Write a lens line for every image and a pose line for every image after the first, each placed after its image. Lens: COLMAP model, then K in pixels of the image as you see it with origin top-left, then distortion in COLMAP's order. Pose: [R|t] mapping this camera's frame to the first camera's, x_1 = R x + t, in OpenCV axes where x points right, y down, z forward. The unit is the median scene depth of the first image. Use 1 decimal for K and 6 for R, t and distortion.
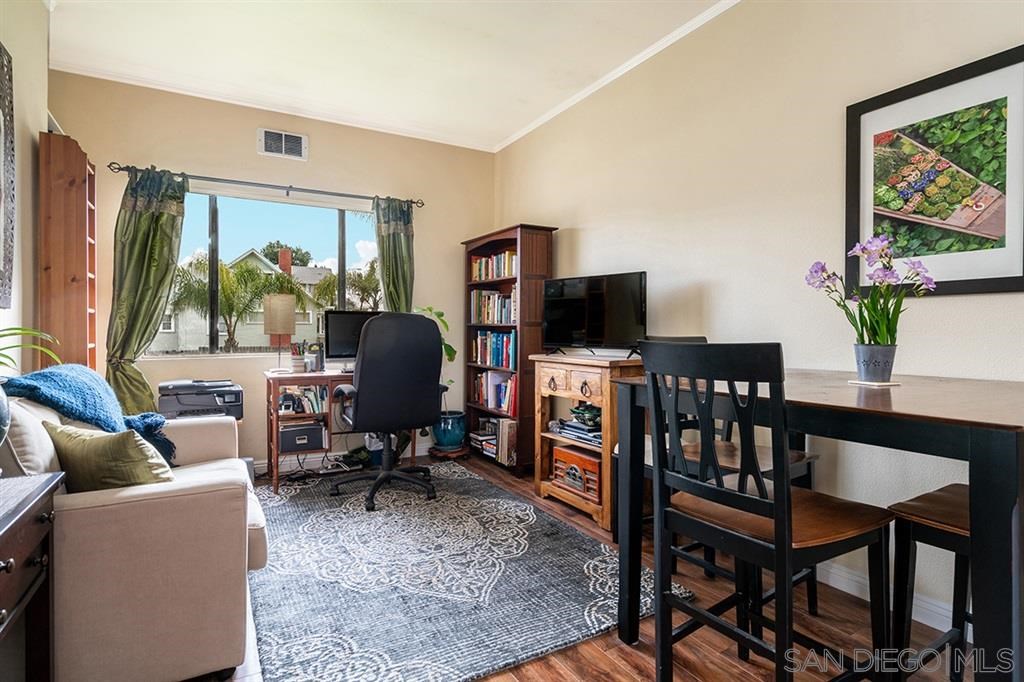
lens RADIAL K [[521.1, 0, 507.4], [0, 521.1, 340.8], [0, 0, 1]] dist [0.002665, 0.001628]
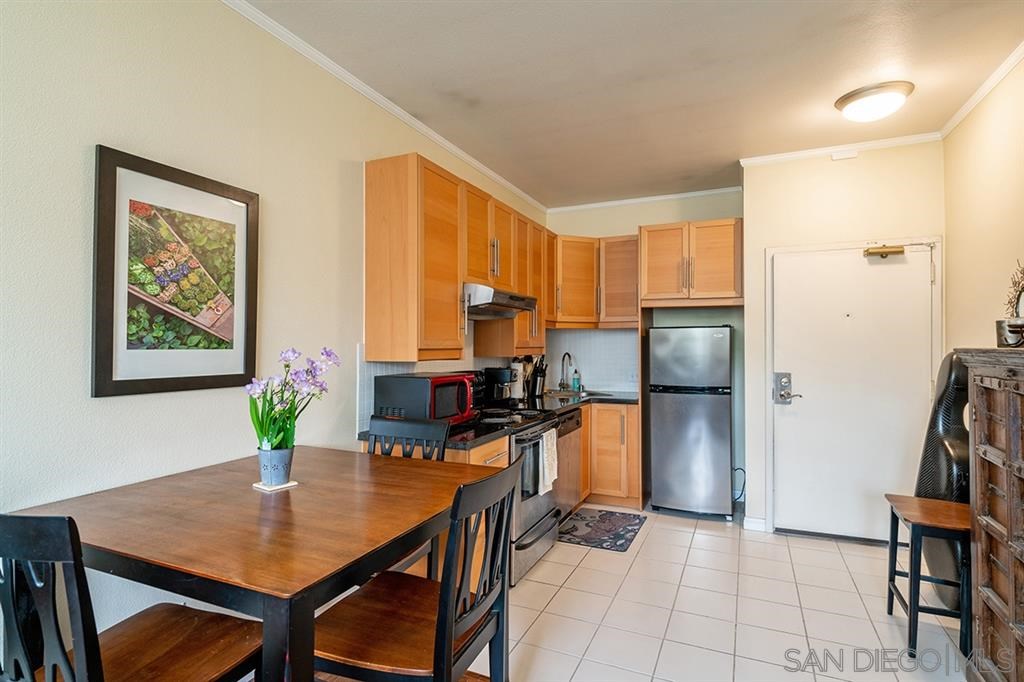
lens RADIAL K [[527.1, 0, 507.3], [0, 527.1, 335.8], [0, 0, 1]] dist [0.005635, 0.001600]
pose [[-0.582963, 0.011852, 0.812412, -0.219459], [0.012183, 0.999909, -0.005845, -0.107558], [-0.812407, 0.006491, -0.583054, 0.660897]]
